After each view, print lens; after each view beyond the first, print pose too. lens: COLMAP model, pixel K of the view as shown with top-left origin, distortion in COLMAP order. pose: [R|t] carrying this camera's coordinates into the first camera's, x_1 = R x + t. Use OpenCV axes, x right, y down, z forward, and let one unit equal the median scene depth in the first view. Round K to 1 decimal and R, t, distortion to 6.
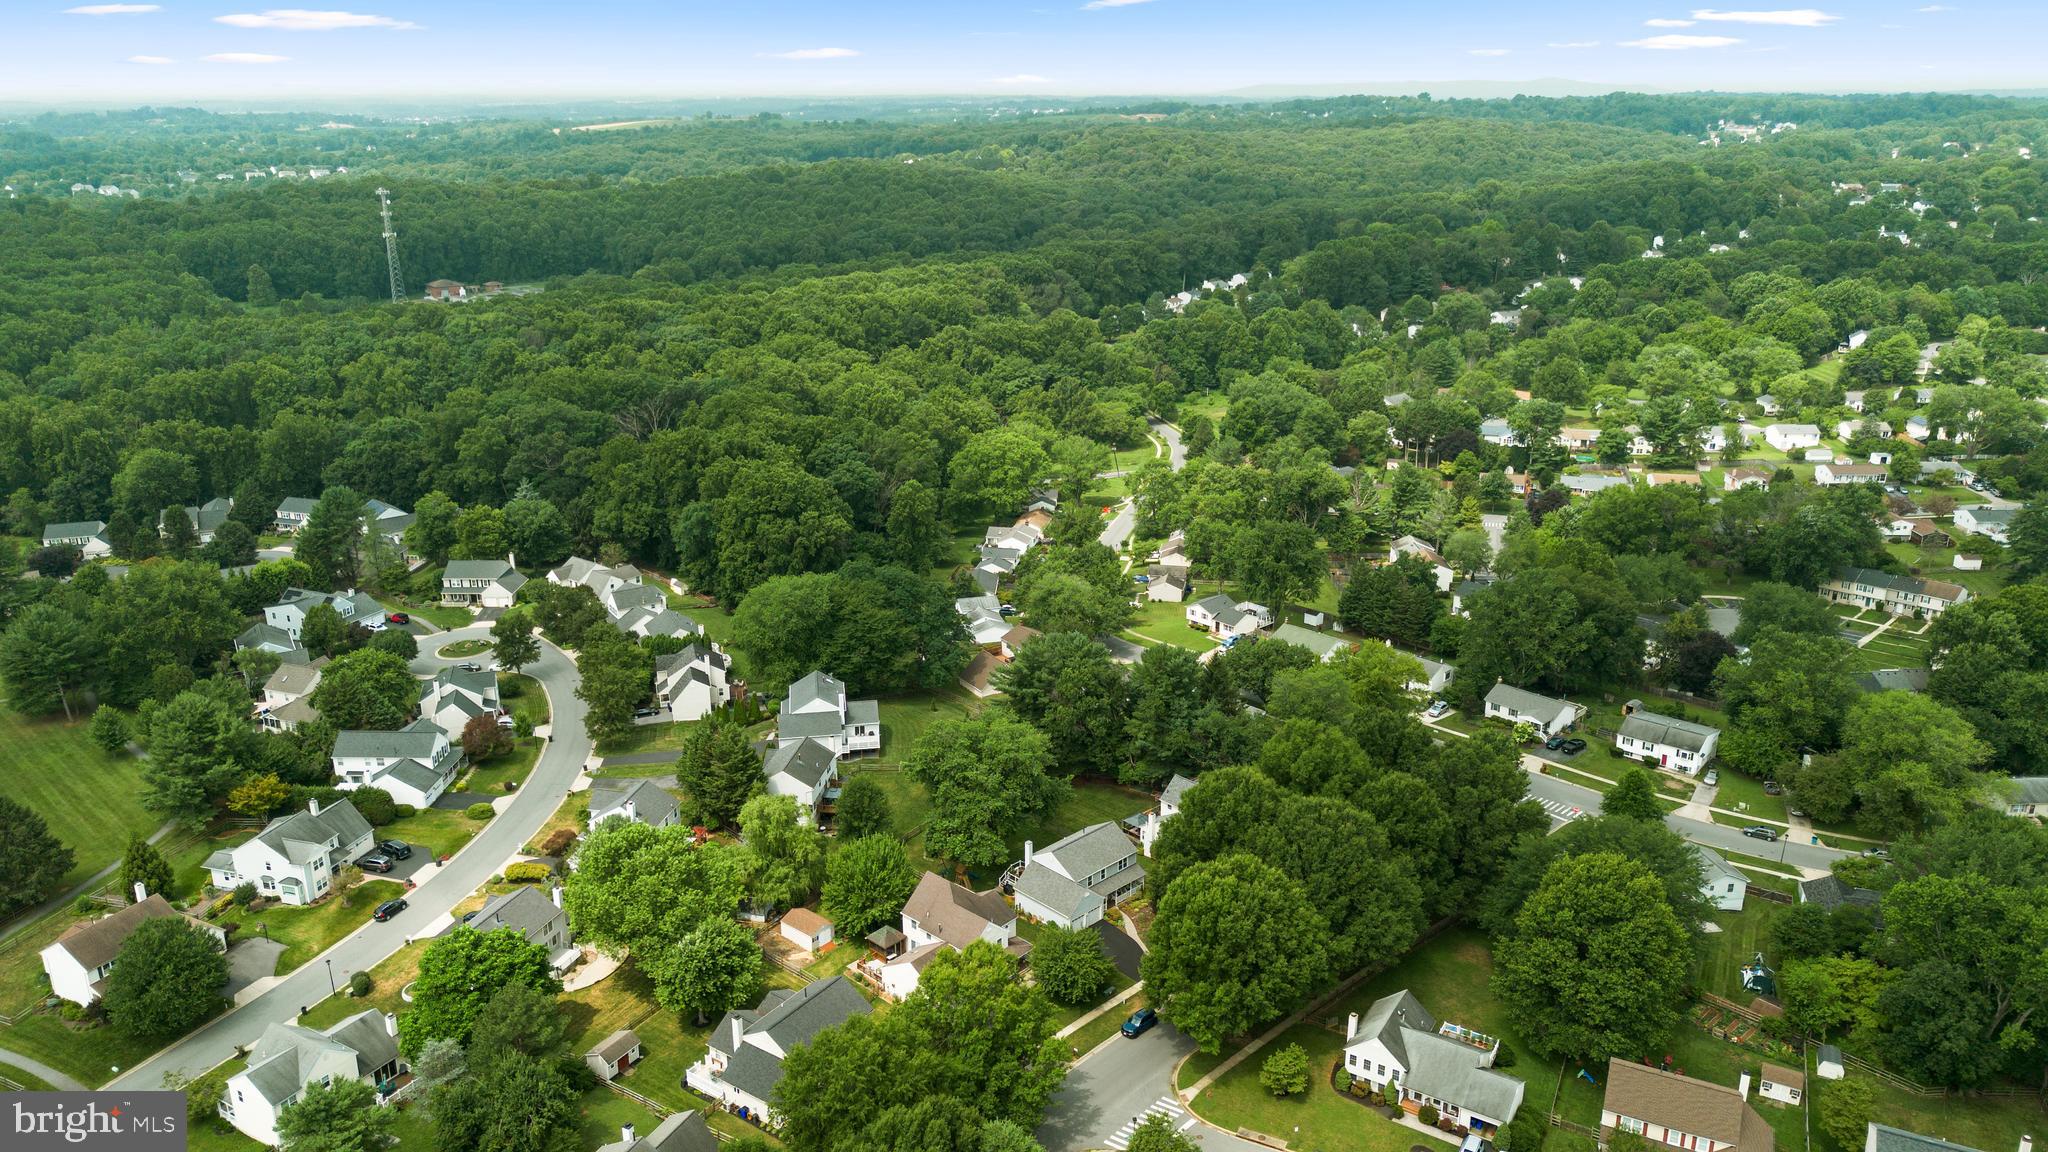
lens RADIAL K [[1427.8, 0, 1033.9], [0, 1427.8, 571.0], [0, 0, 1]] dist [0.070128, -0.063720]
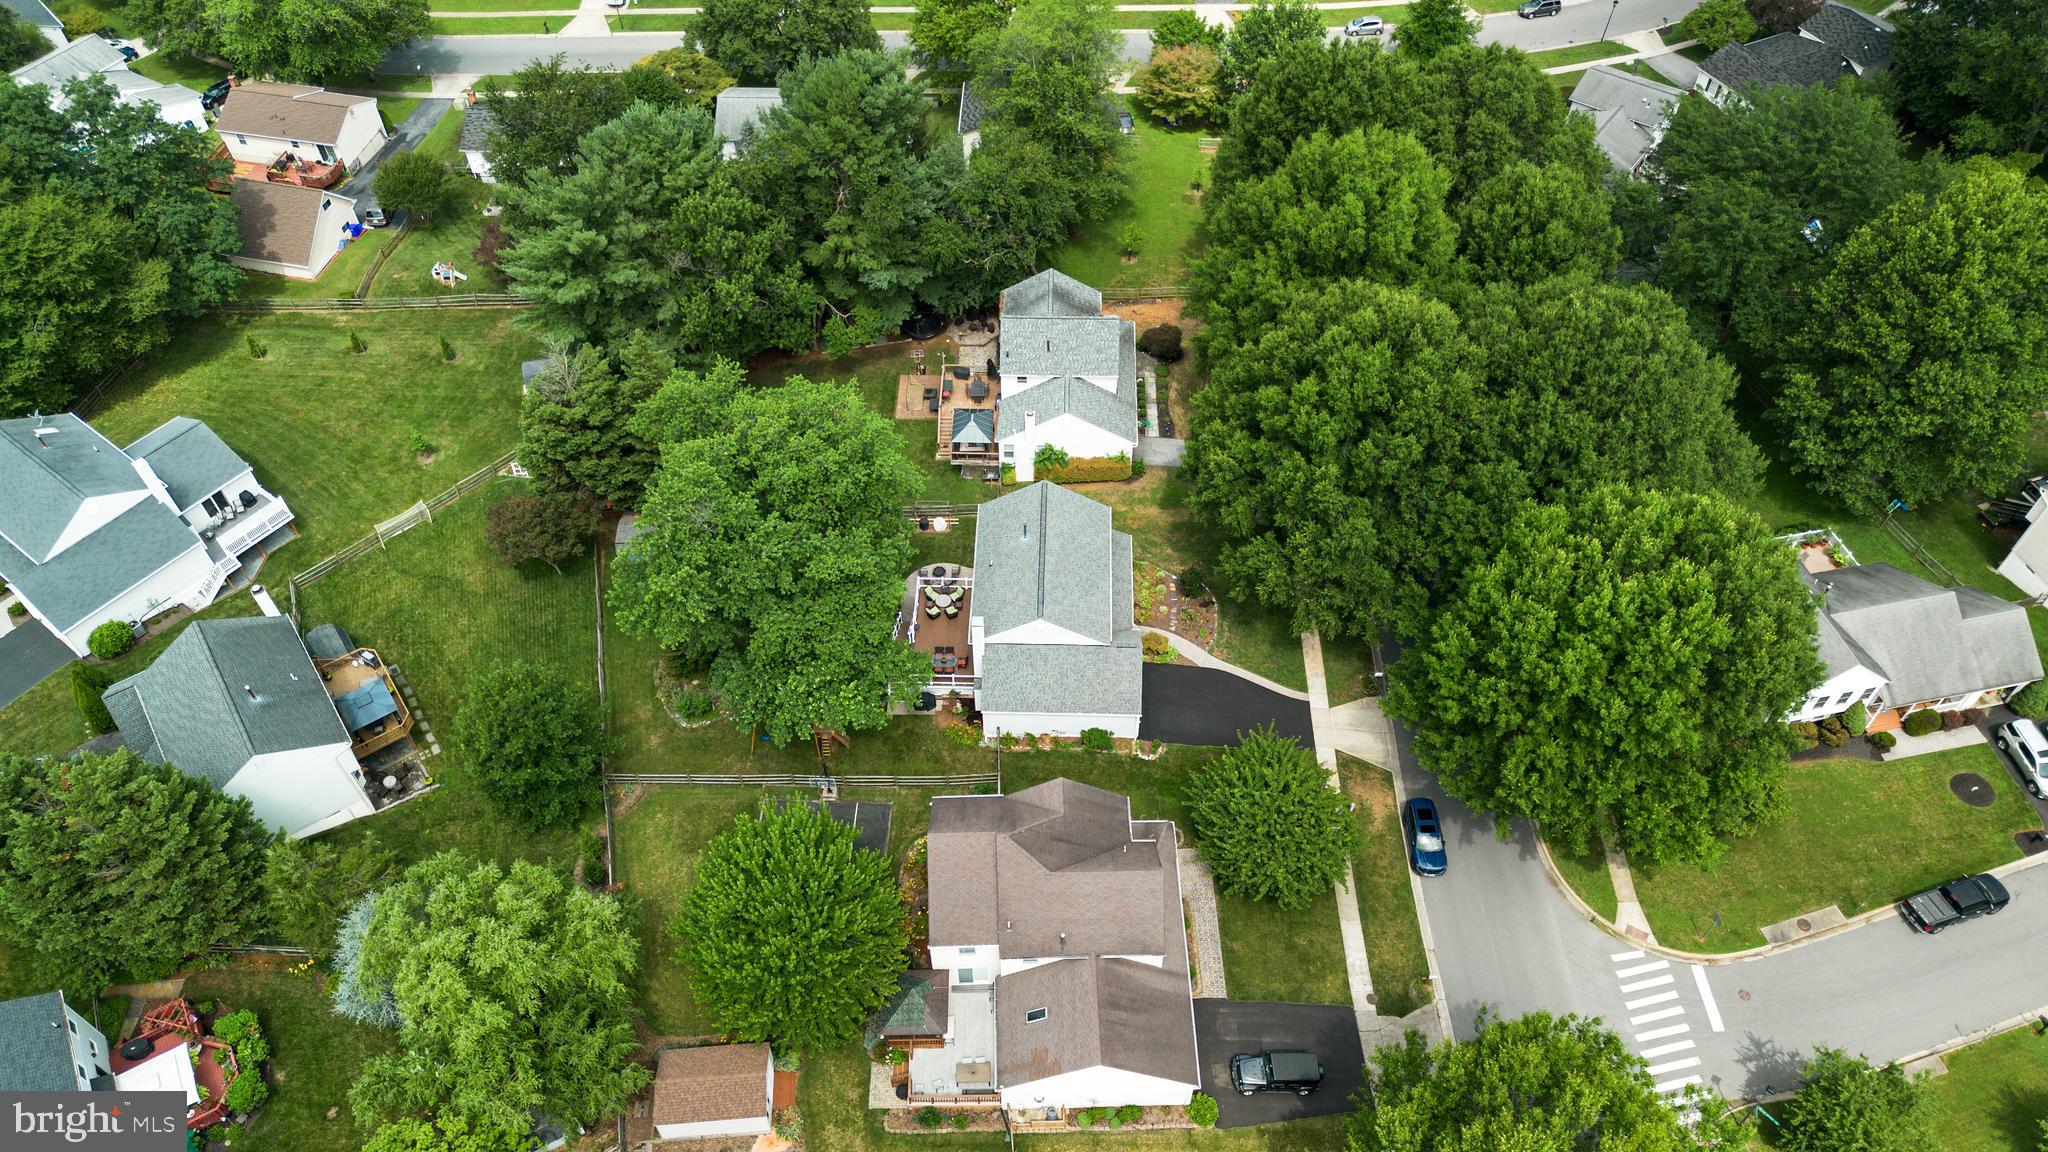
lens RADIAL K [[1444.1, 0, 1024.0], [0, 1444.1, 576.0], [0, 0, 1]] dist [0.072481, -0.066129]
pose [[0.721938, -0.529902, 0.444983, -0.161126], [0.222975, 0.786928, 0.575349, -0.075303], [-0.655048, -0.316146, 0.686268, 0.552768]]
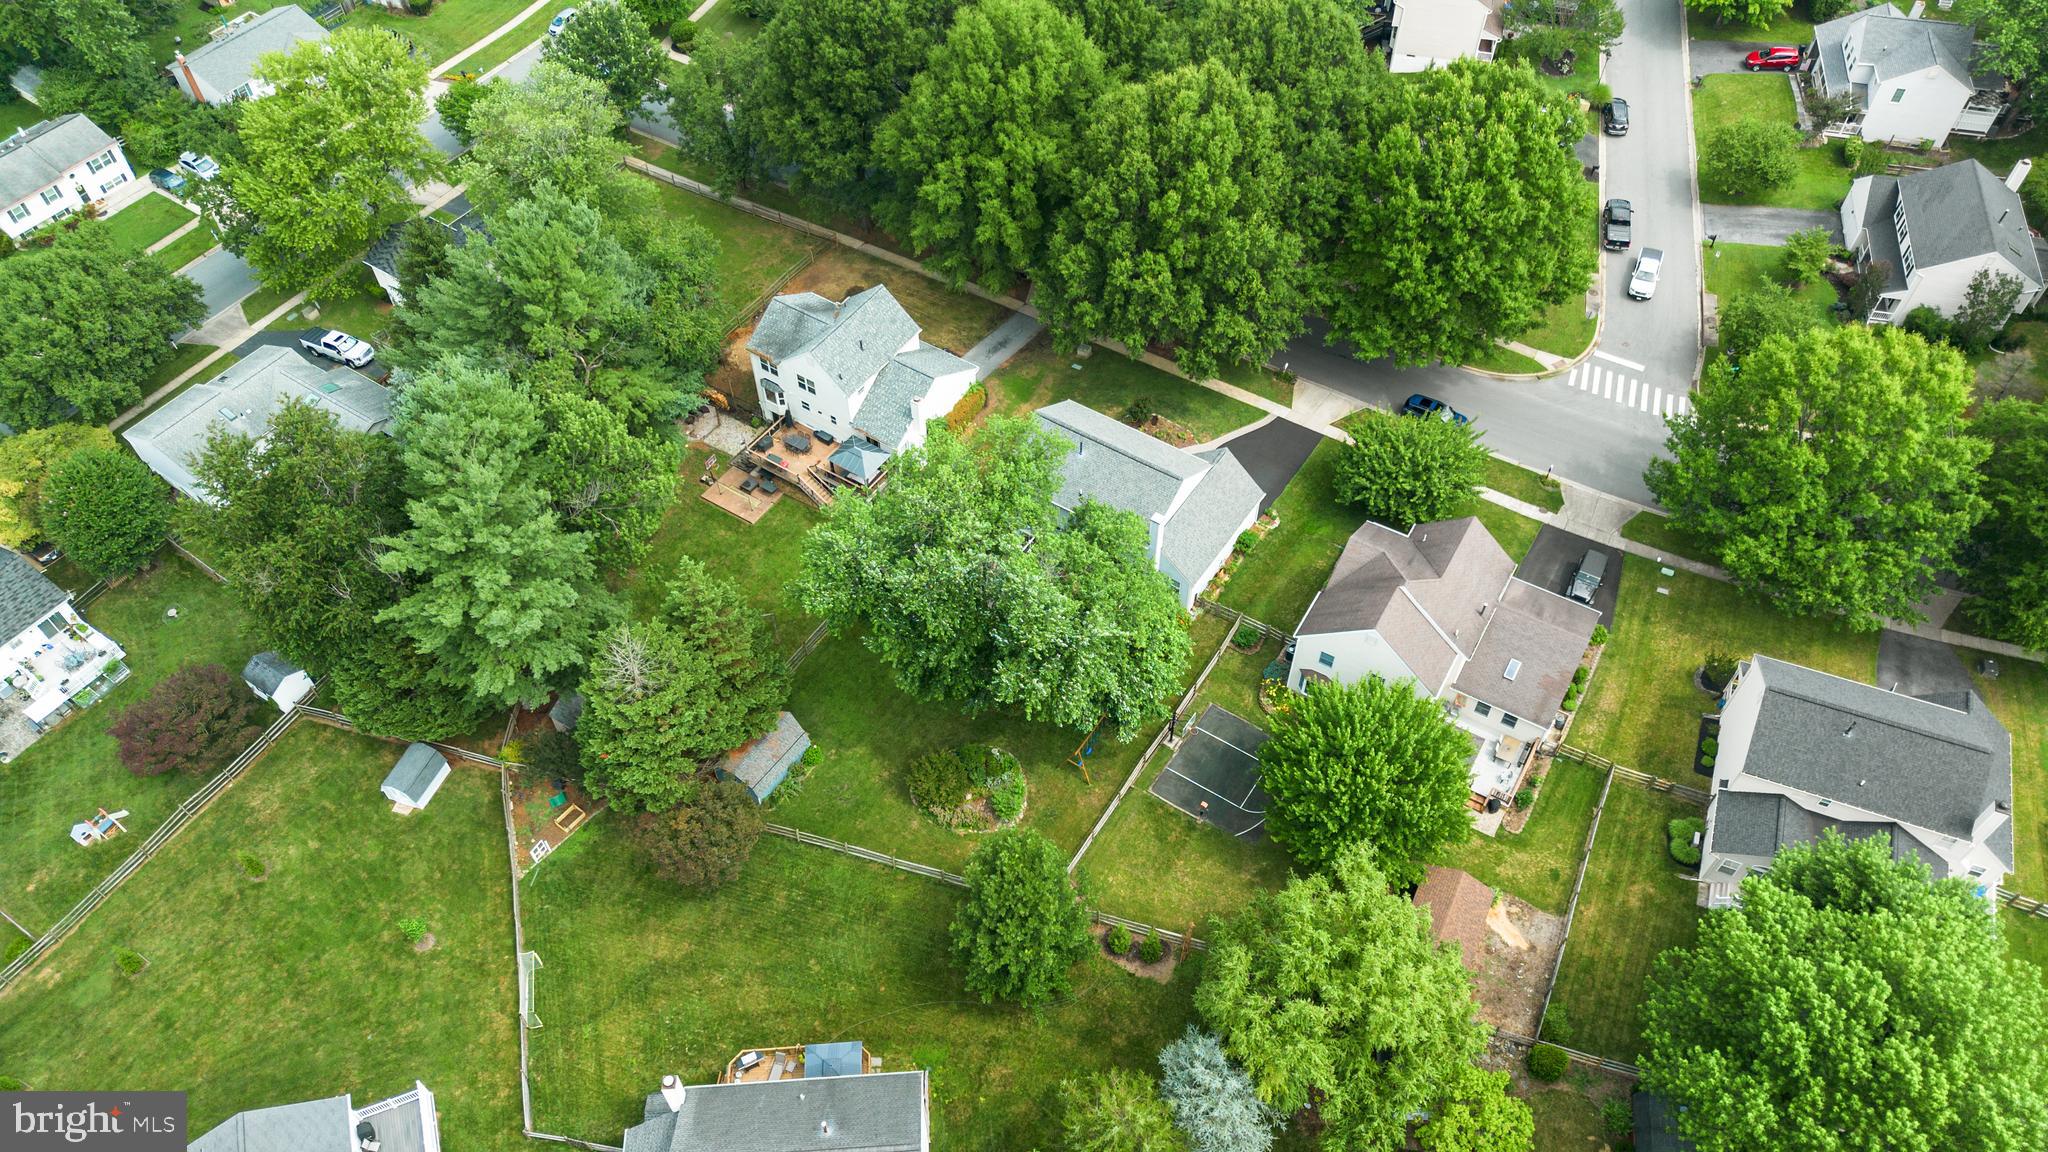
lens RADIAL K [[1444.1, 0, 1024.0], [0, 1444.1, 576.0], [0, 0, 1]] dist [0.072481, -0.066129]
pose [[-0.207014, -0.756051, 0.620913, -0.264019], [0.315860, 0.549025, 0.773825, -0.166357], [-0.925947, 0.356314, 0.125151, 0.814984]]
